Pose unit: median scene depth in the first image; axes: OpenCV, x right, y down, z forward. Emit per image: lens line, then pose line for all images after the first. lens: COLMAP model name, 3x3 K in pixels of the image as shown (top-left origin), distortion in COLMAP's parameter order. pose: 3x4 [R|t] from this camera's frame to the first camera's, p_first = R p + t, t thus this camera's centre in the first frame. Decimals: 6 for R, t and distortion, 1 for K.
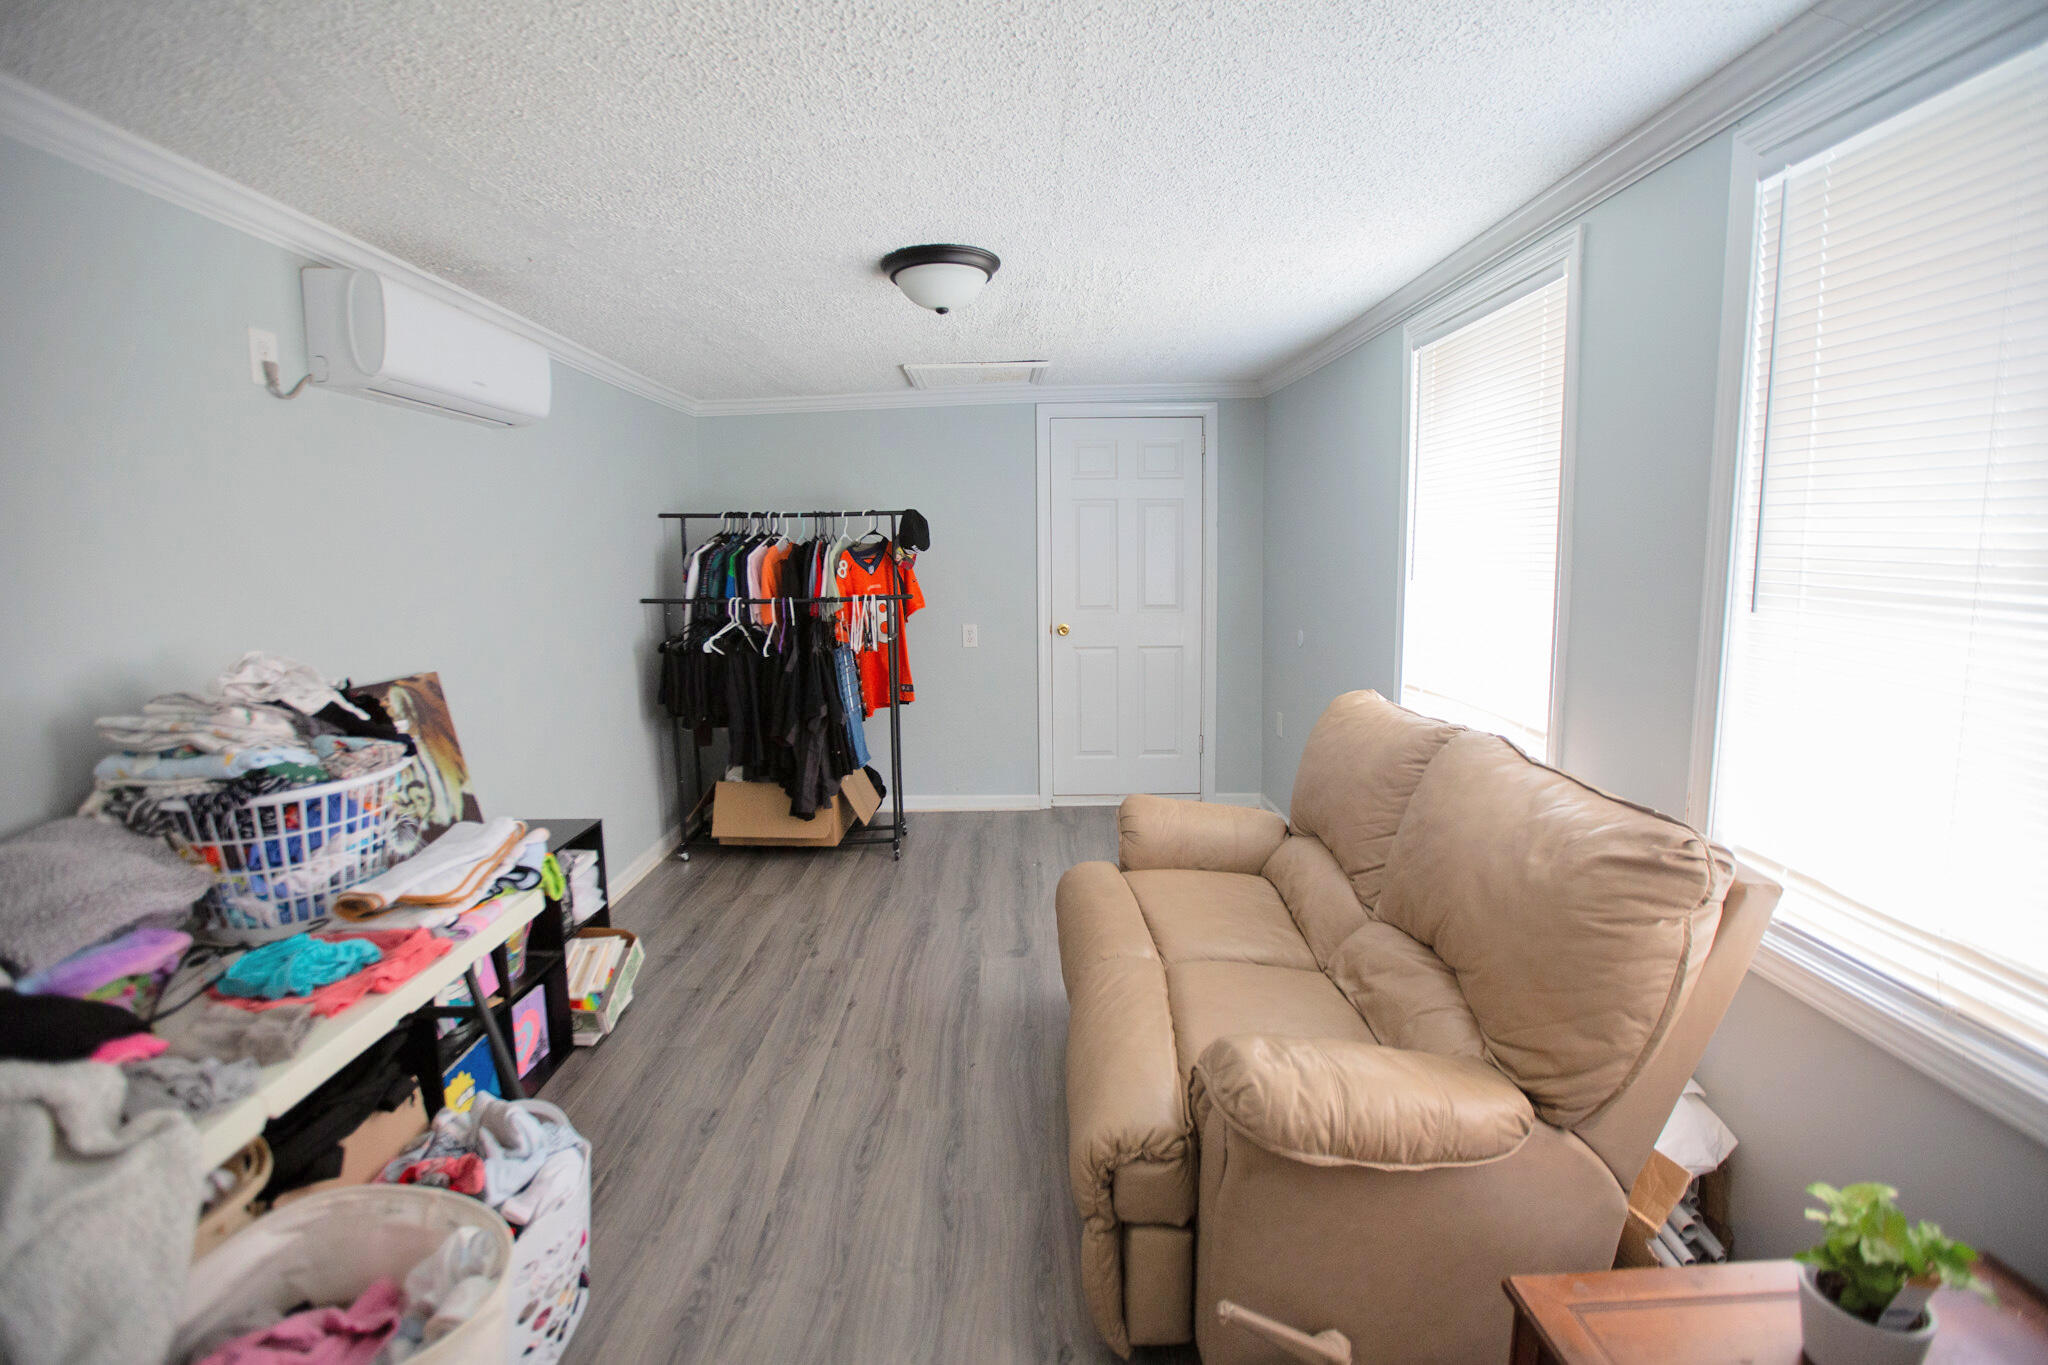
lens RADIAL K [[957.2, 0, 1016.3], [0, 957.2, 668.2], [0, 0, 1]] dist [-0.000177, -0.000007]
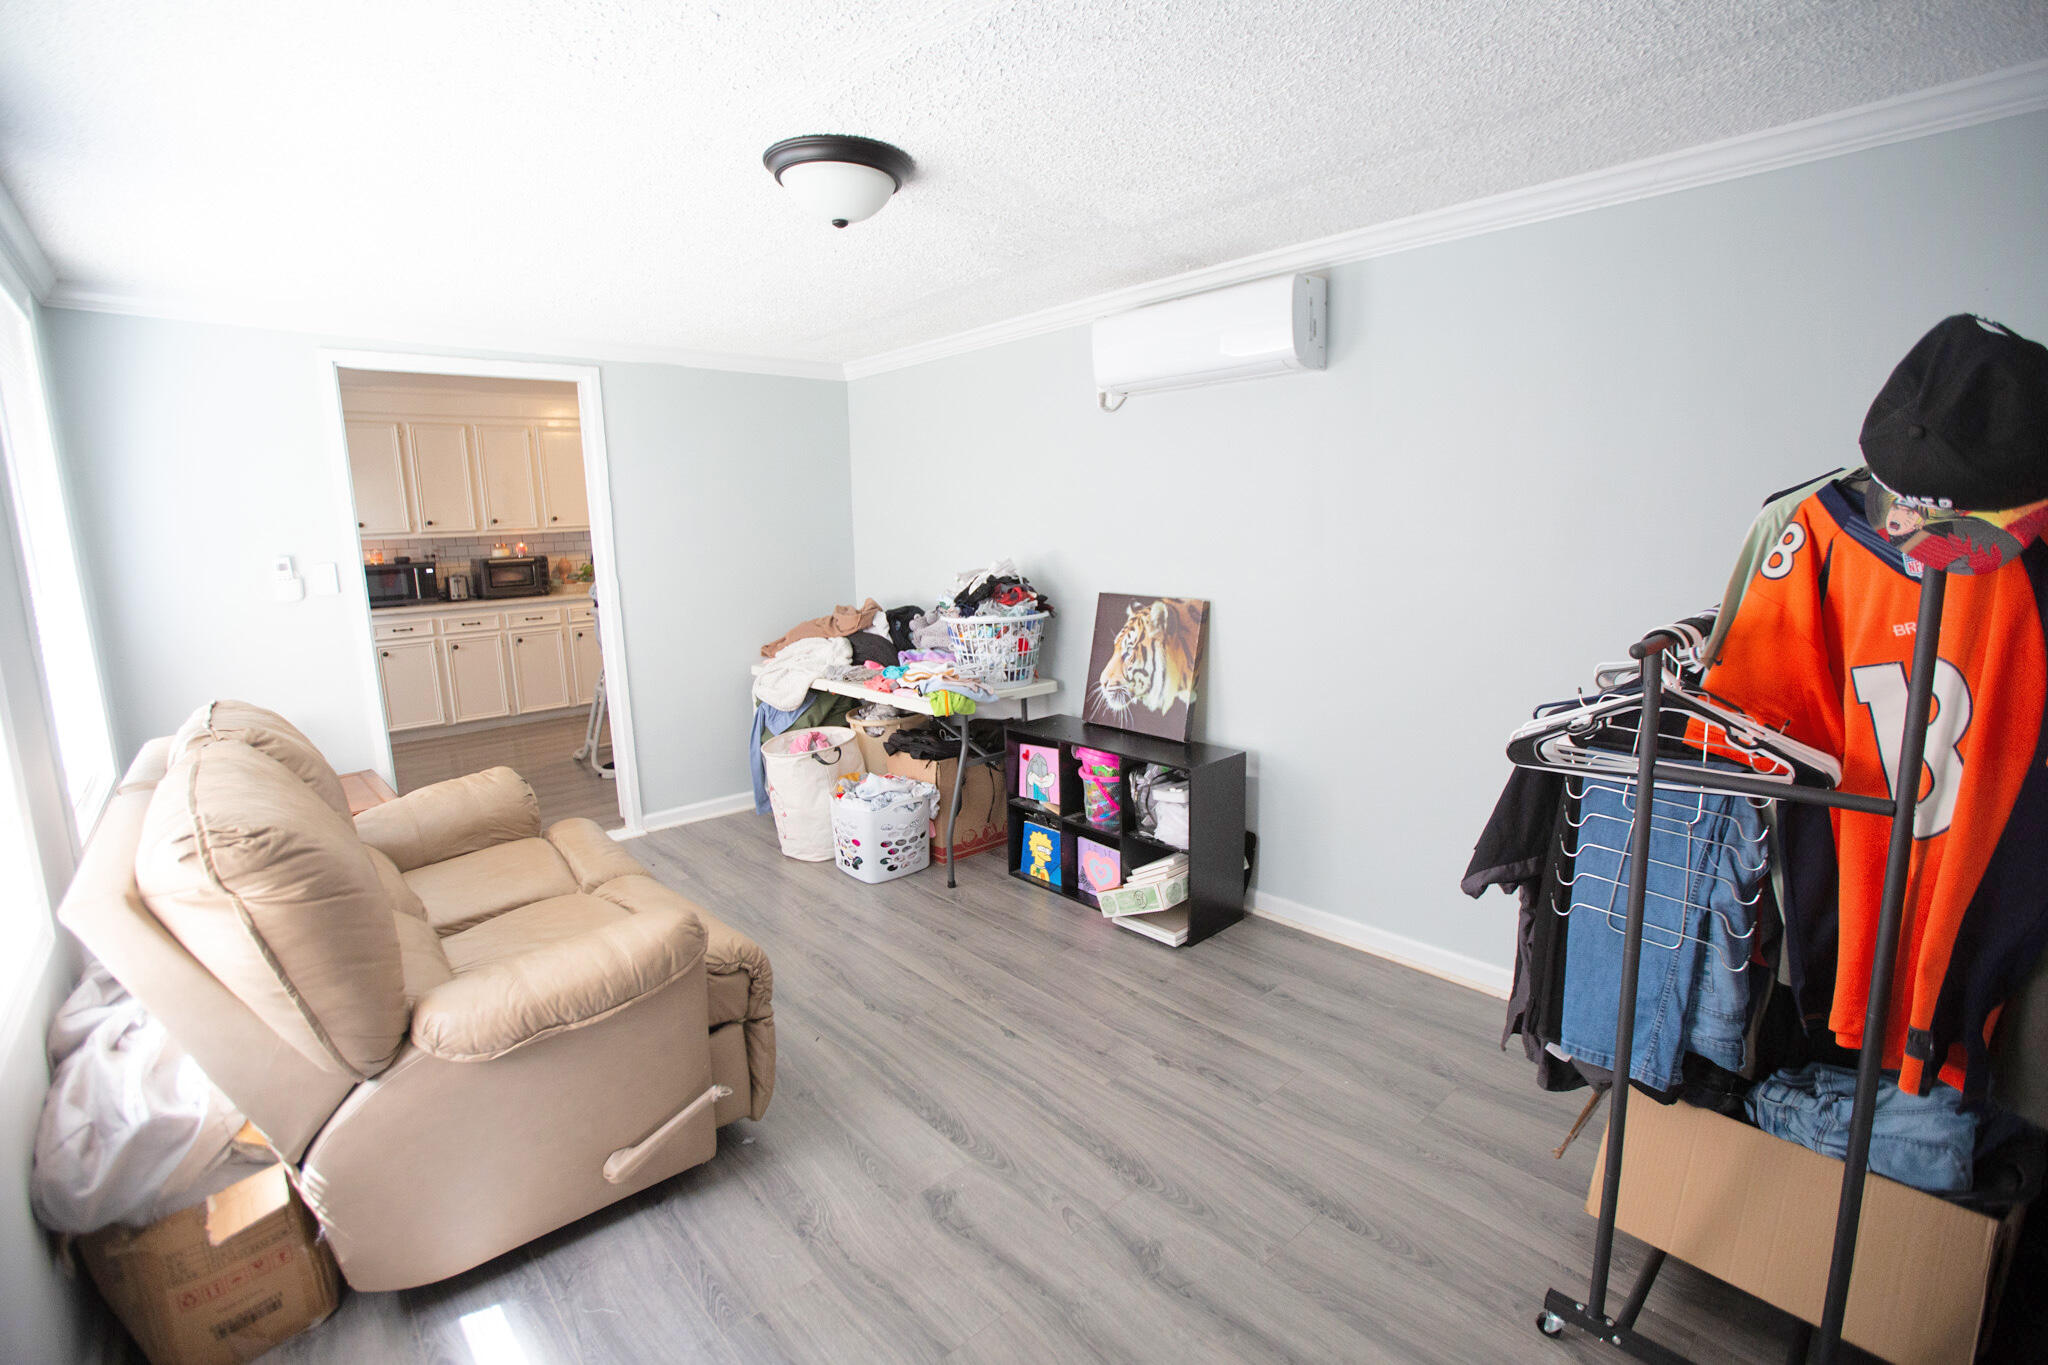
lens RADIAL K [[957.2, 0, 1016.3], [0, 957.2, 668.2], [0, 0, 1]] dist [-0.000177, -0.000007]
pose [[-0.751742, 0.137748, -0.644910, 0.399203], [-0.047548, 0.964074, 0.261343, -0.232656], [0.657741, 0.227127, -0.718185, 1.821965]]
